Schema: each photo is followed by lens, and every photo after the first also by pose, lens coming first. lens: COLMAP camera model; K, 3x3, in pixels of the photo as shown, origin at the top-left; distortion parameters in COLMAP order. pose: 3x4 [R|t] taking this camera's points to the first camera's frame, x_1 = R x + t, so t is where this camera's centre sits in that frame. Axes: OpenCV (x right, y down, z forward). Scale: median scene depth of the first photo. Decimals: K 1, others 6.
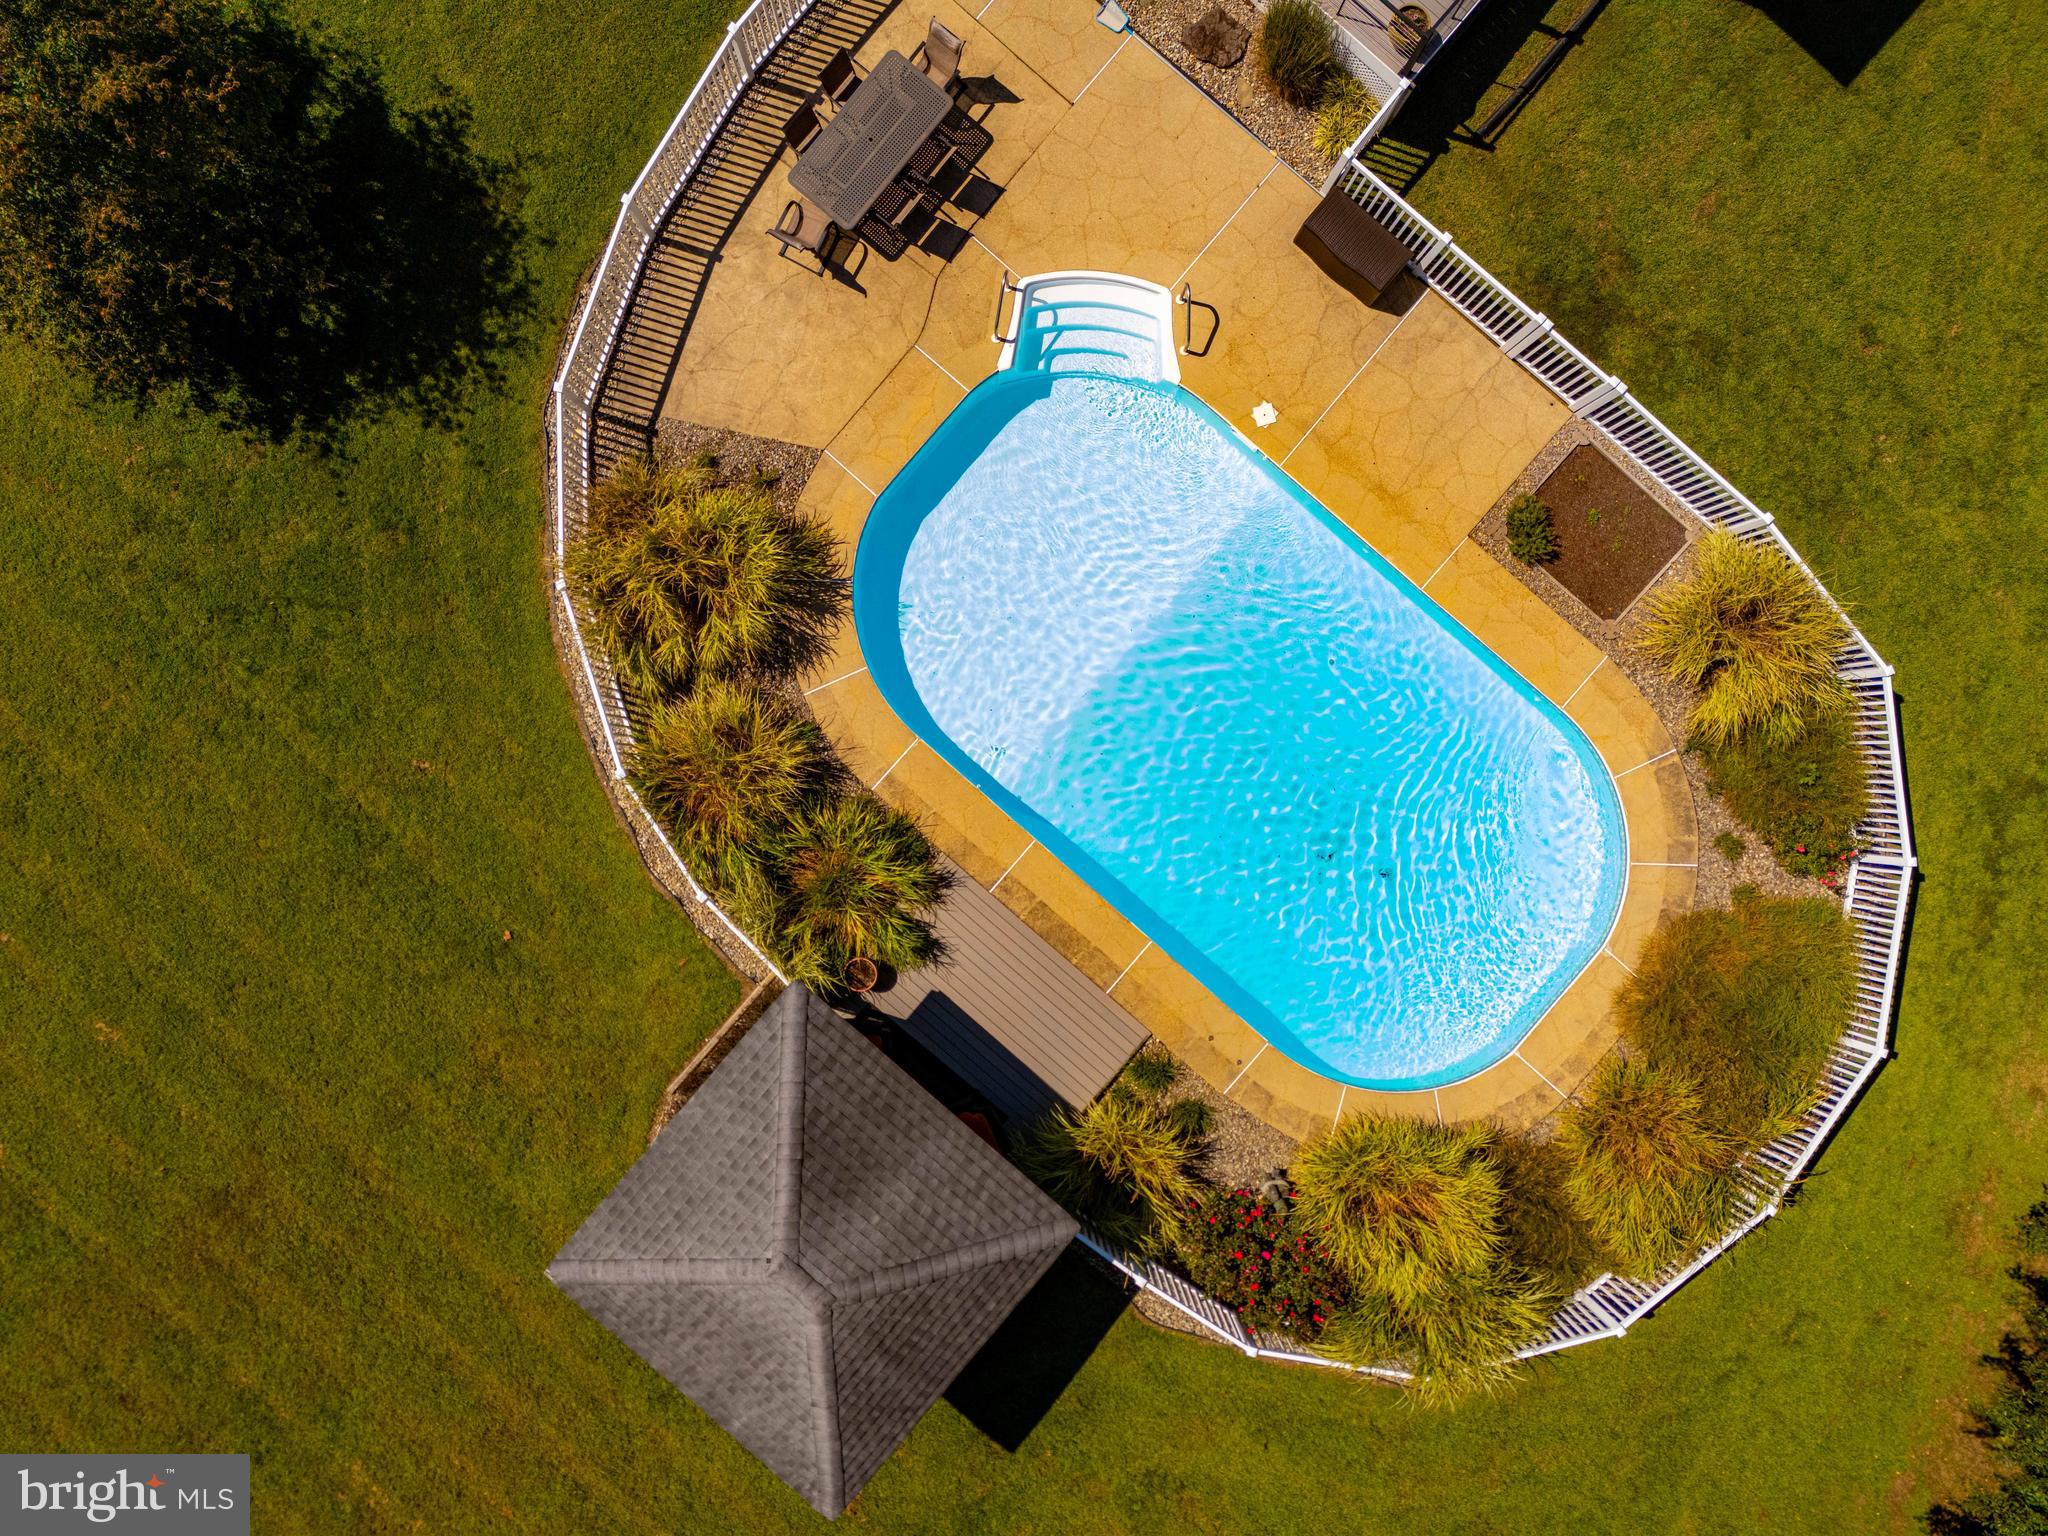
lens RADIAL K [[1496.1, 0, 1021.4], [0, 1496.1, 764.5], [0, 0, 1]] dist [0.080879, -0.070532]
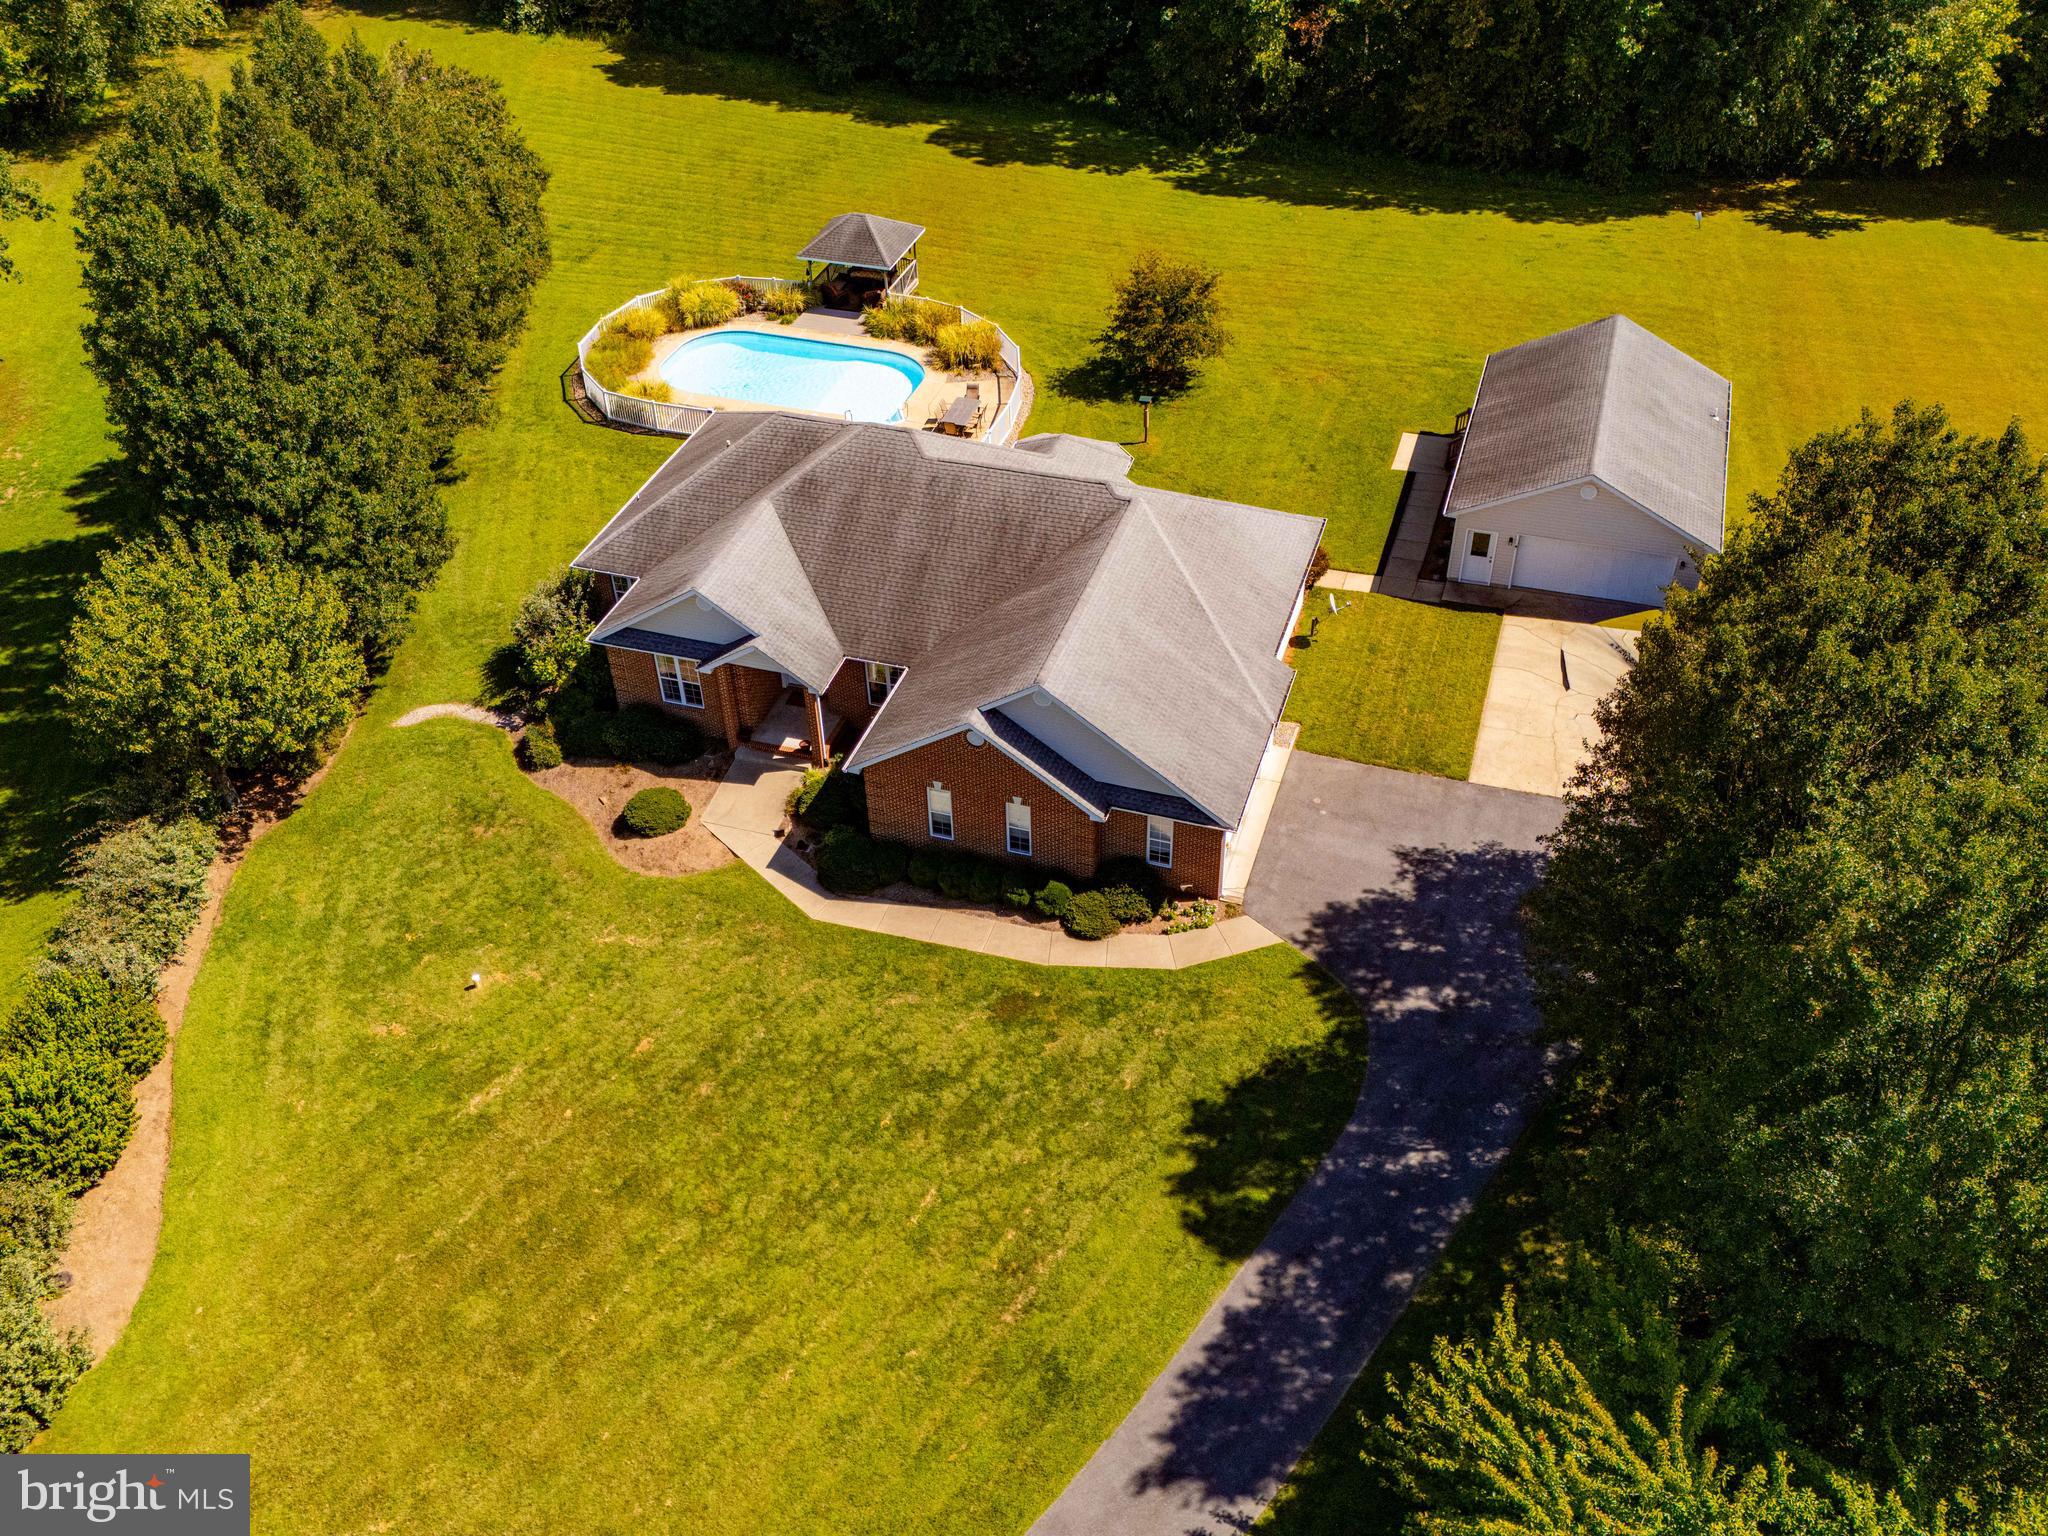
lens RADIAL K [[1774.6, 0, 1023.2], [0, 1774.6, 754.2], [0, 0, 1]] dist [0.058229, -0.022807]
pose [[-0.923055, 0.239883, -0.300707, 1.022033], [-0.384665, -0.578491, 0.719292, -3.395653], [-0.001410, 0.779618, 0.626254, -0.721995]]
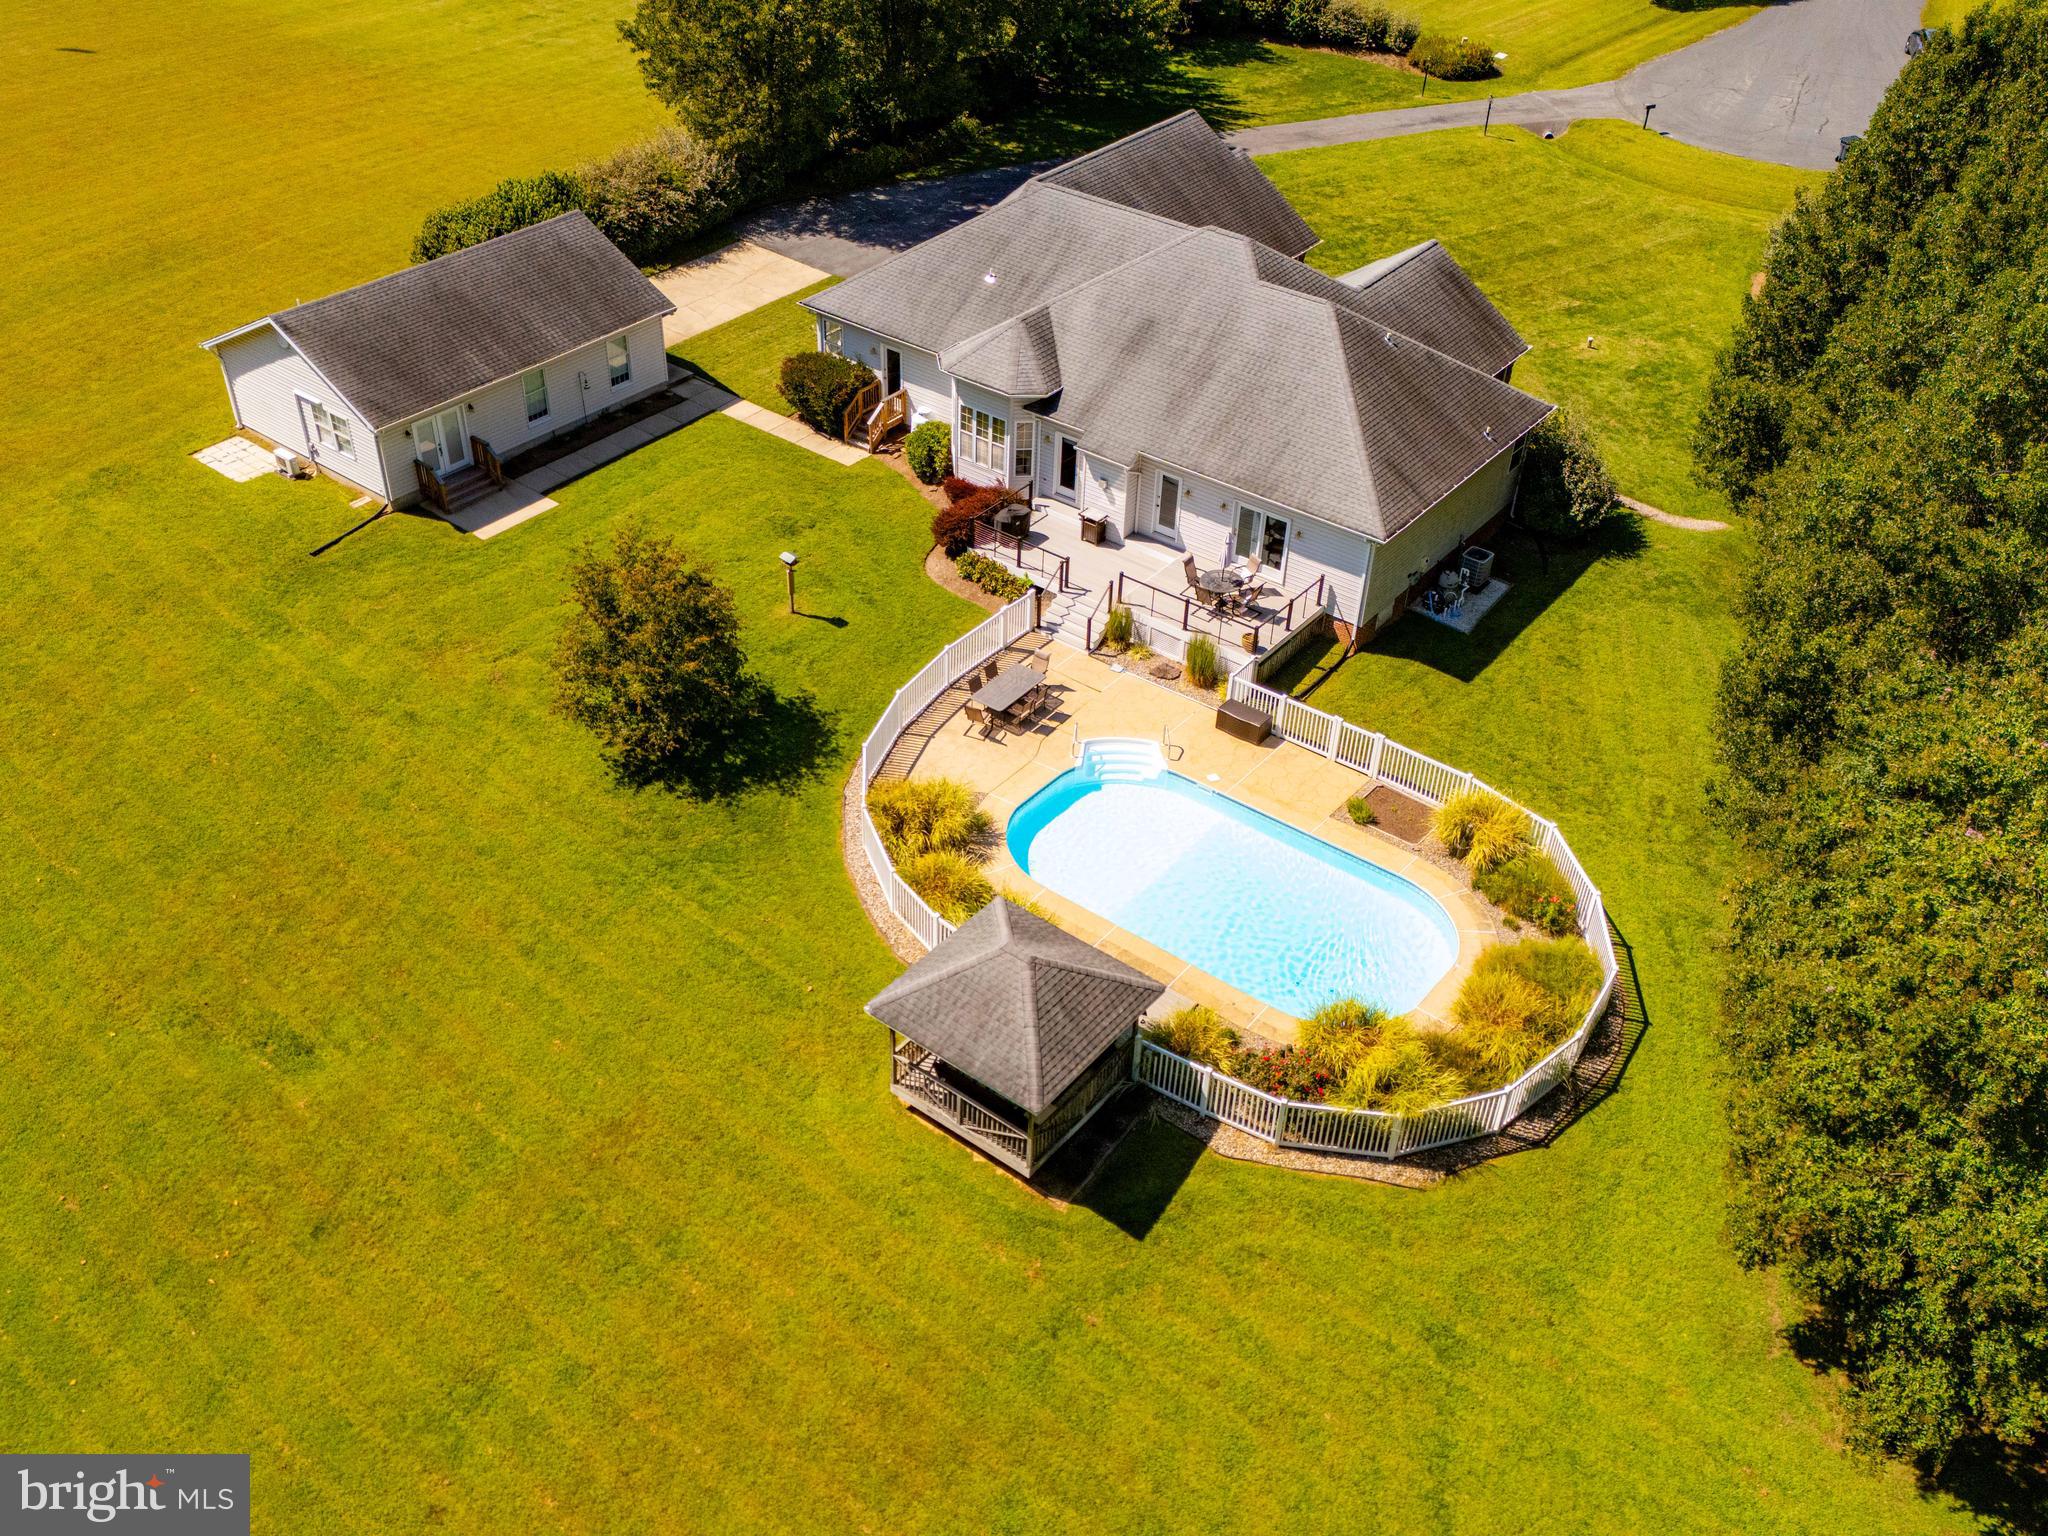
lens RADIAL K [[1807.9, 0, 1024.1], [0, 1807.9, 817.0], [0, 0, 1]] dist [0.114229, -0.159784]
pose [[0.998450, -0.029439, 0.047236, -0.196211], [0.055304, 0.620405, -0.782330, 1.621373], [-0.006274, 0.783729, 0.621071, -0.411568]]
